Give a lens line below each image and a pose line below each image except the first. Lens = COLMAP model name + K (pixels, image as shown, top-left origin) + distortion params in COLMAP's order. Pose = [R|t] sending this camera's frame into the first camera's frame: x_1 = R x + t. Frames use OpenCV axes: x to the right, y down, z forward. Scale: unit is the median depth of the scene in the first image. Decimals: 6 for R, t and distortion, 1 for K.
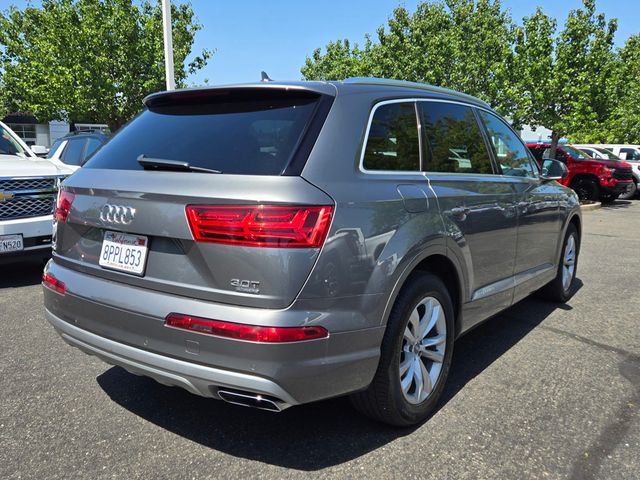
lens RADIAL K [[502.9, 0, 325.1], [0, 502.9, 240.3], [0, 0, 1]] dist [0.044424, -0.008872]
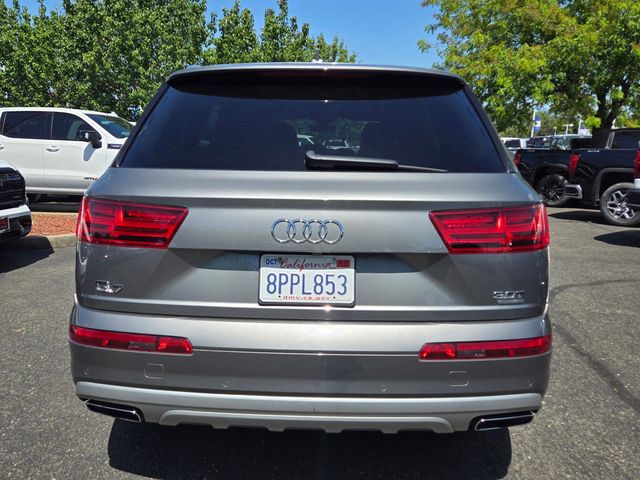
lens RADIAL K [[502.9, 0, 325.1], [0, 502.9, 240.3], [0, 0, 1]] dist [0.044424, -0.008872]
pose [[0.841091, -0.097255, 0.532078, -0.739082], [0.082669, 0.995259, 0.051236, -0.068765], [-0.534539, 0.000892, 0.845143, 0.336939]]
